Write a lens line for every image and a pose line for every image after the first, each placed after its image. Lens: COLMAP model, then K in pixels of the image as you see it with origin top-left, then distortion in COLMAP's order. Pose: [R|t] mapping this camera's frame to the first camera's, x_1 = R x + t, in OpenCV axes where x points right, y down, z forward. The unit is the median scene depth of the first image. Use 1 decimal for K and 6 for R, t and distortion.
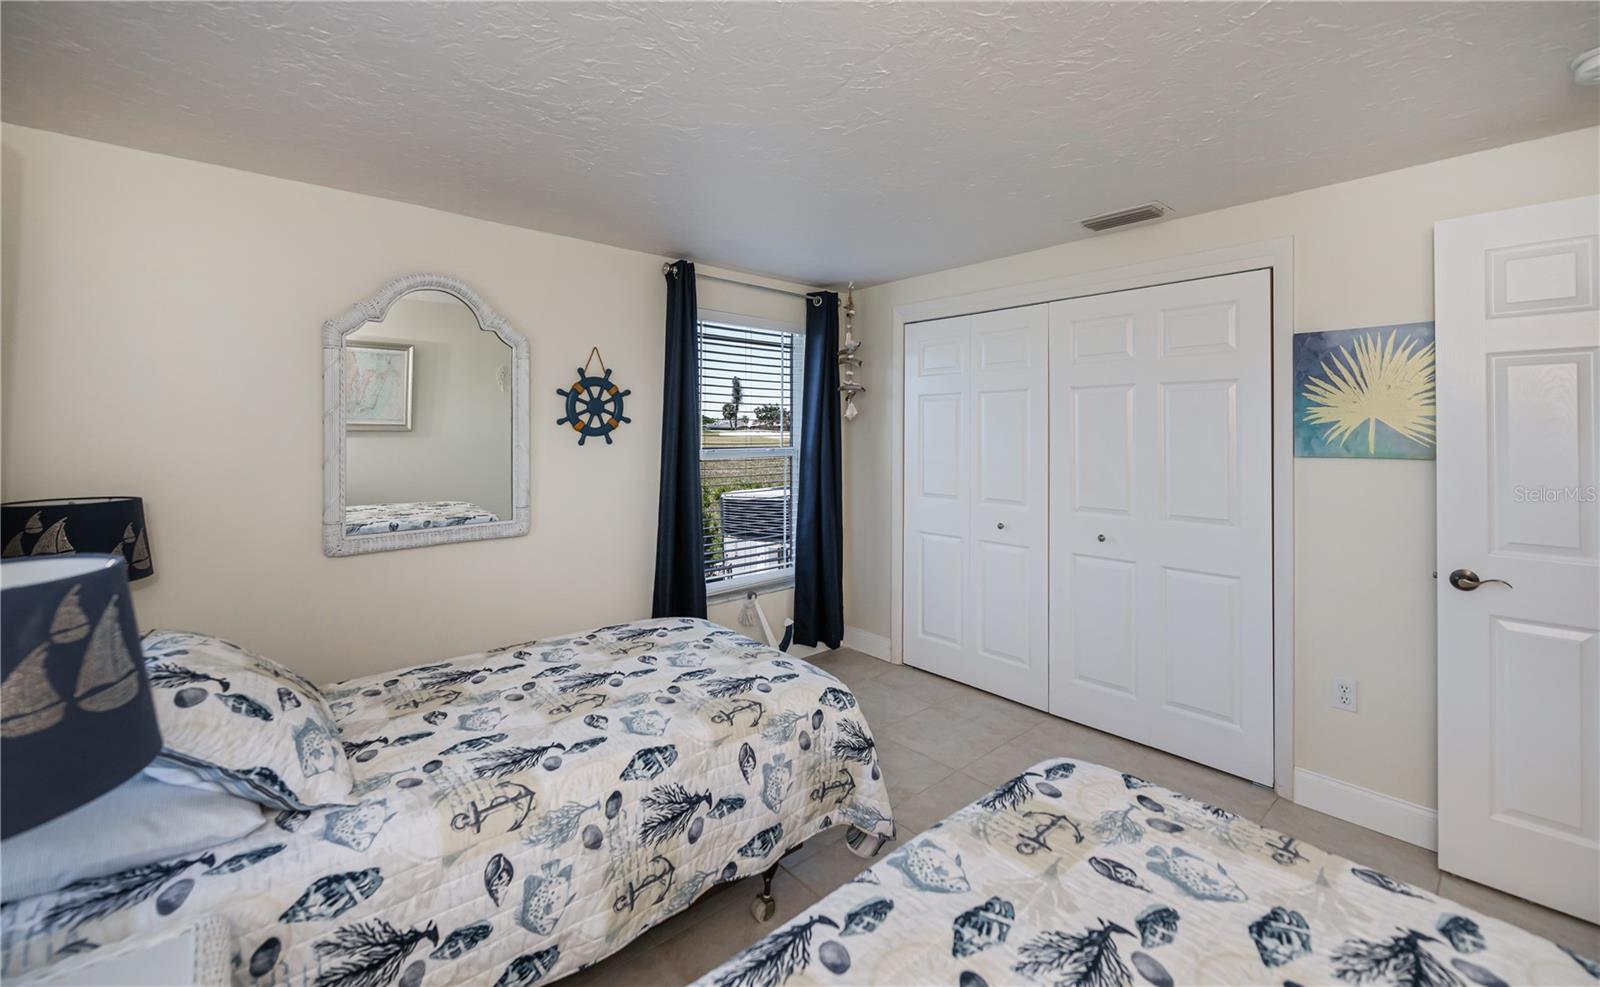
lens RADIAL K [[661.8, 0, 783.7], [0, 661.8, 423.2], [0, 0, 1]] dist [-0.003965, -0.000806]
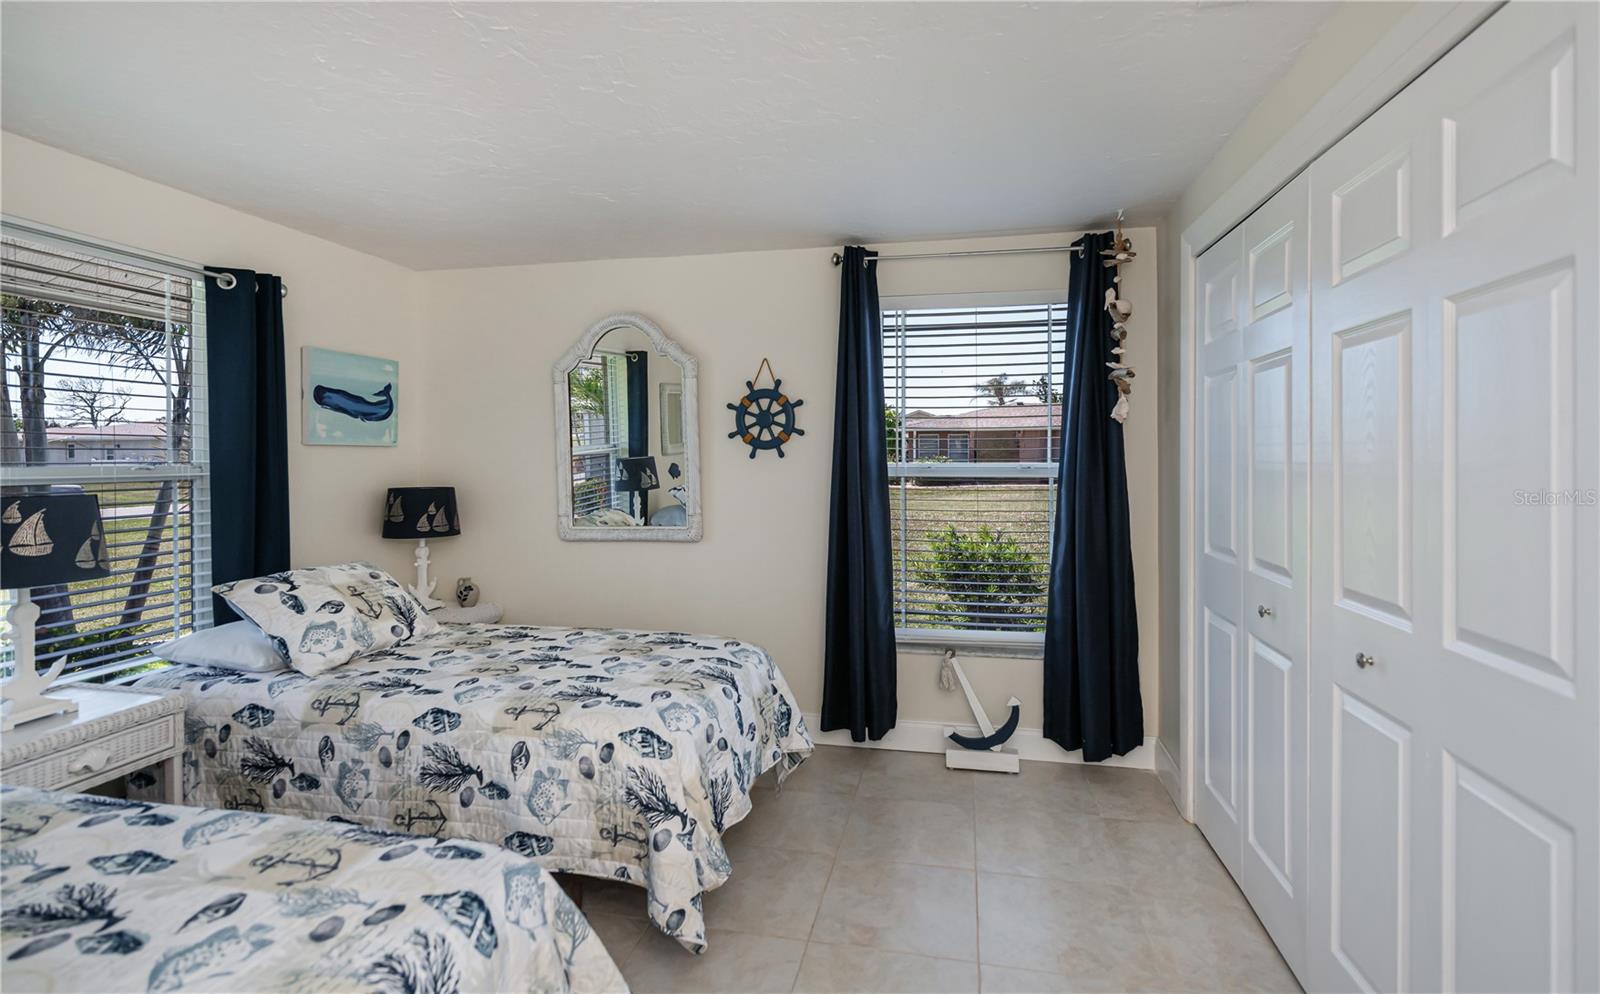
lens RADIAL K [[759.8, 0, 800.2], [0, 759.8, 458.5], [0, 0, 1]] dist [-0.000447, -0.002053]
pose [[0.596463, -0.004145, -0.802630, 0.658433], [0.015055, 0.999869, 0.006025, 0.027576], [0.802500, -0.015678, 0.596447, 0.377552]]
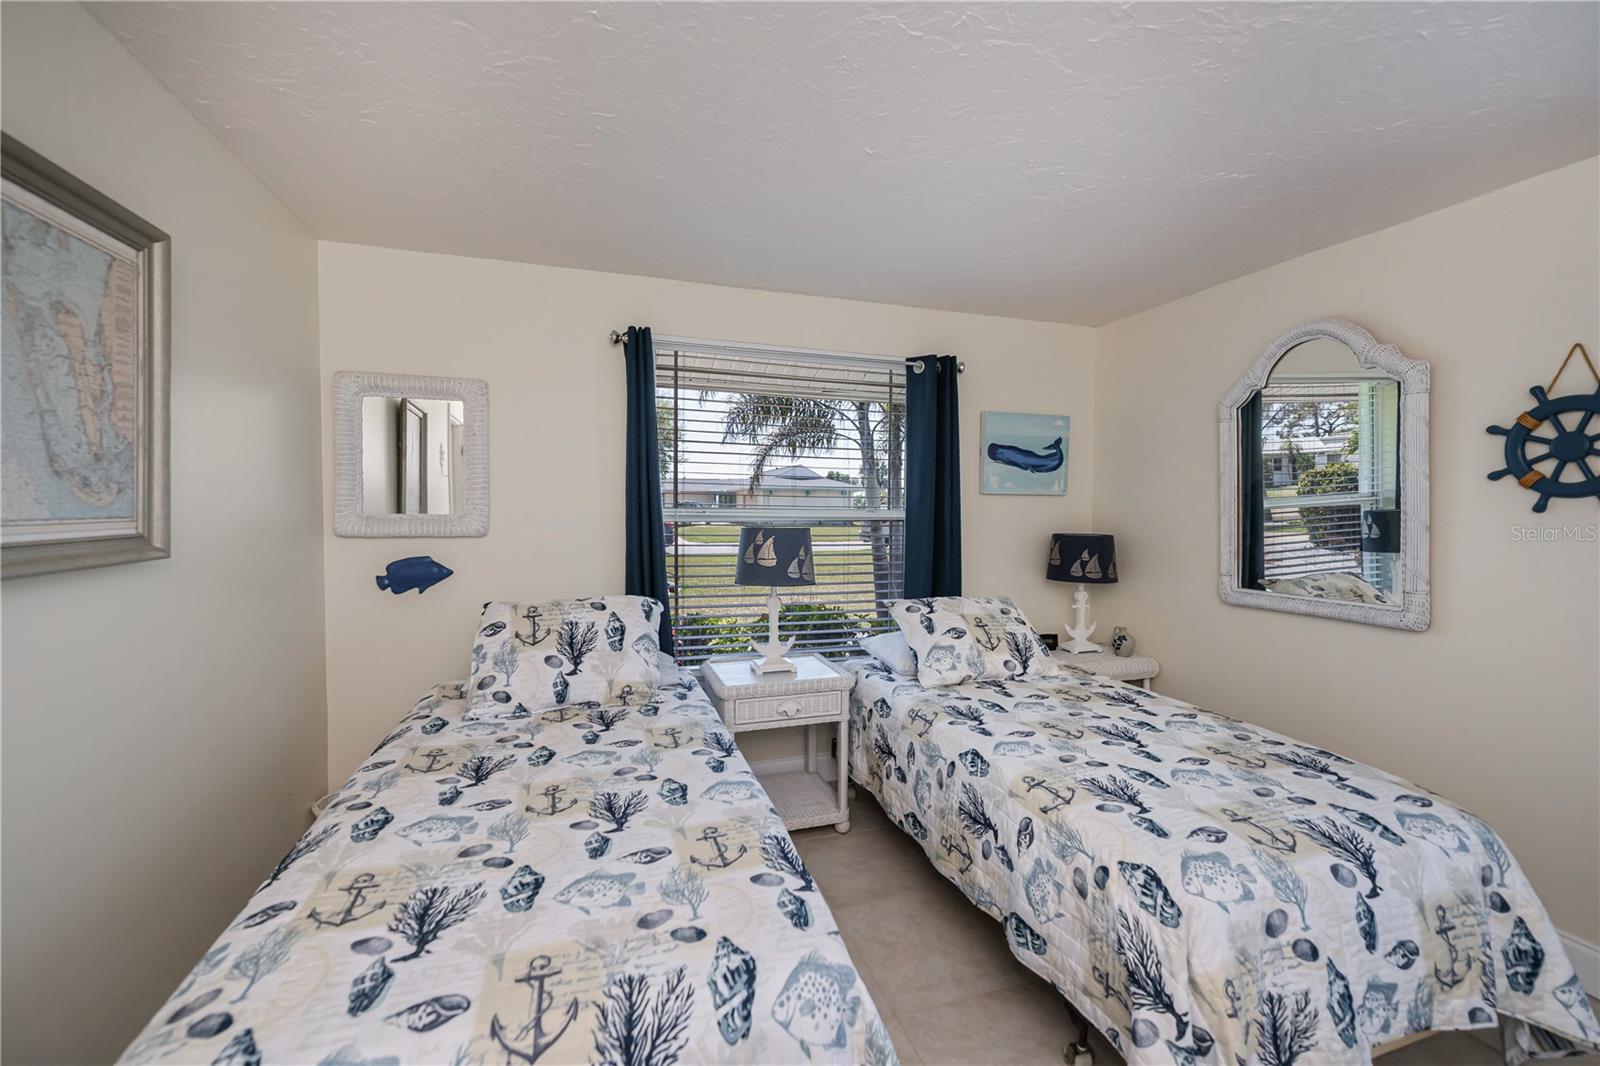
lens RADIAL K [[657.5, 0, 801.6], [0, 657.5, 527.1], [0, 0, 1]] dist [-0.000123, -0.002389]
pose [[-0.396578, 0.024888, -0.917664, 0.522250], [0.000519, 0.999638, 0.026887, 0.030209], [0.918001, 0.010186, -0.396447, 0.617878]]
